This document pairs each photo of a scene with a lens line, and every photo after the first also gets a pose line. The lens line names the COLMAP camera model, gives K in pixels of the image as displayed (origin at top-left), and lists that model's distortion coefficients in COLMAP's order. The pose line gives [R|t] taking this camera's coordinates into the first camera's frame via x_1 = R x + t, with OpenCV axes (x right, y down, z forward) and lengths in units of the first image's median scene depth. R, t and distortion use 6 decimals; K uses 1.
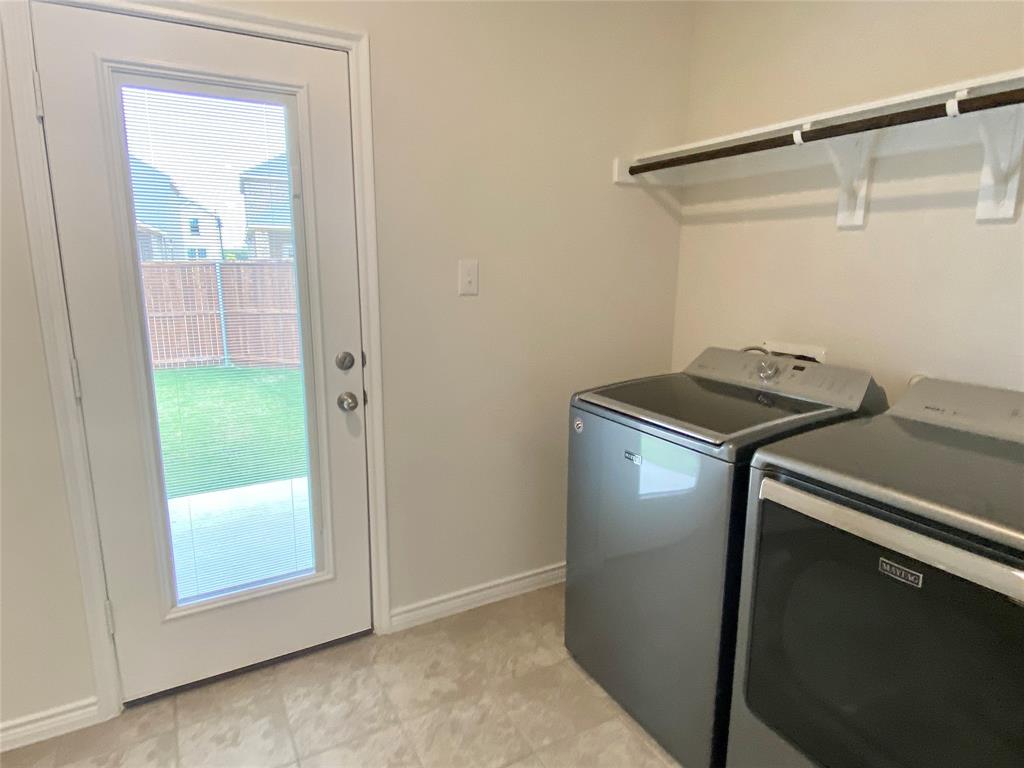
lens RADIAL K [[600.7, 0, 510.9], [0, 600.7, 387.6], [0, 0, 1]] dist [0.030014, -0.020035]
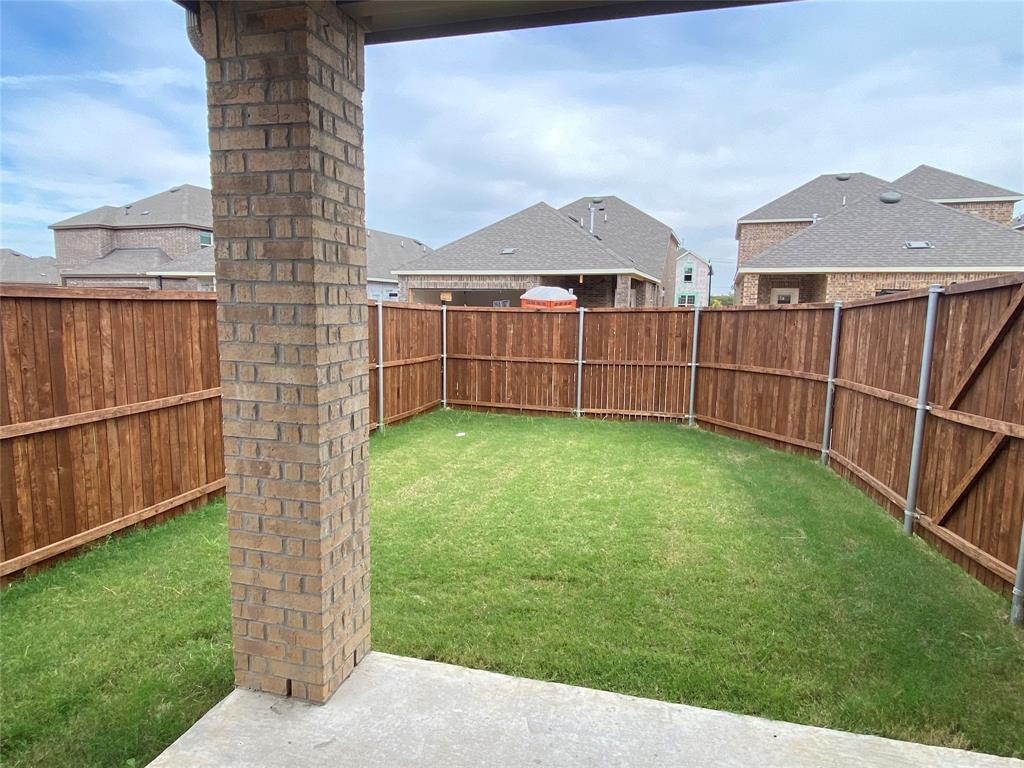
lens RADIAL K [[600.7, 0, 510.4], [0, 600.7, 383.6], [0, 0, 1]] dist [0.030014, -0.020035]
pose [[0.729291, 0.096107, -0.677420, -0.072747], [-0.150594, 0.988353, -0.021906, -0.035602], [0.667424, 0.117991, 0.735270, 0.169799]]
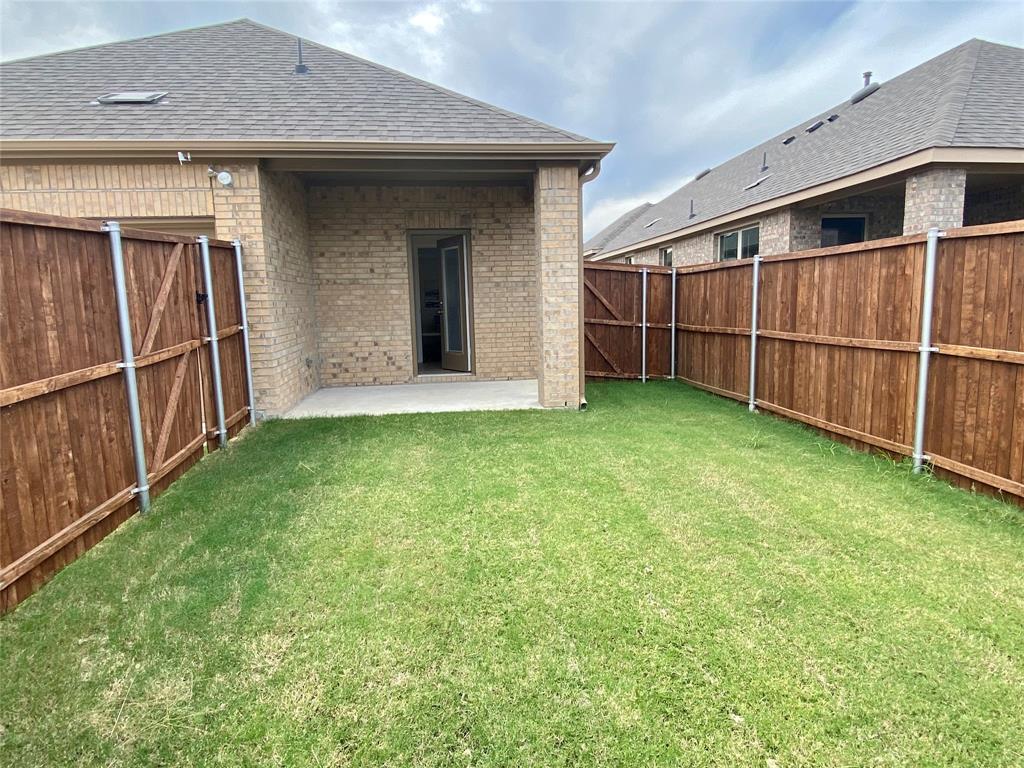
lens RADIAL K [[600.7, 0, 513.3], [0, 600.7, 380.1], [0, 0, 1]] dist [0.030014, -0.020035]
pose [[-0.928306, -0.052616, 0.368076, -0.458013], [0.072024, 0.945740, 0.316841, -0.139374], [-0.364775, 0.320636, -0.874146, 0.846759]]
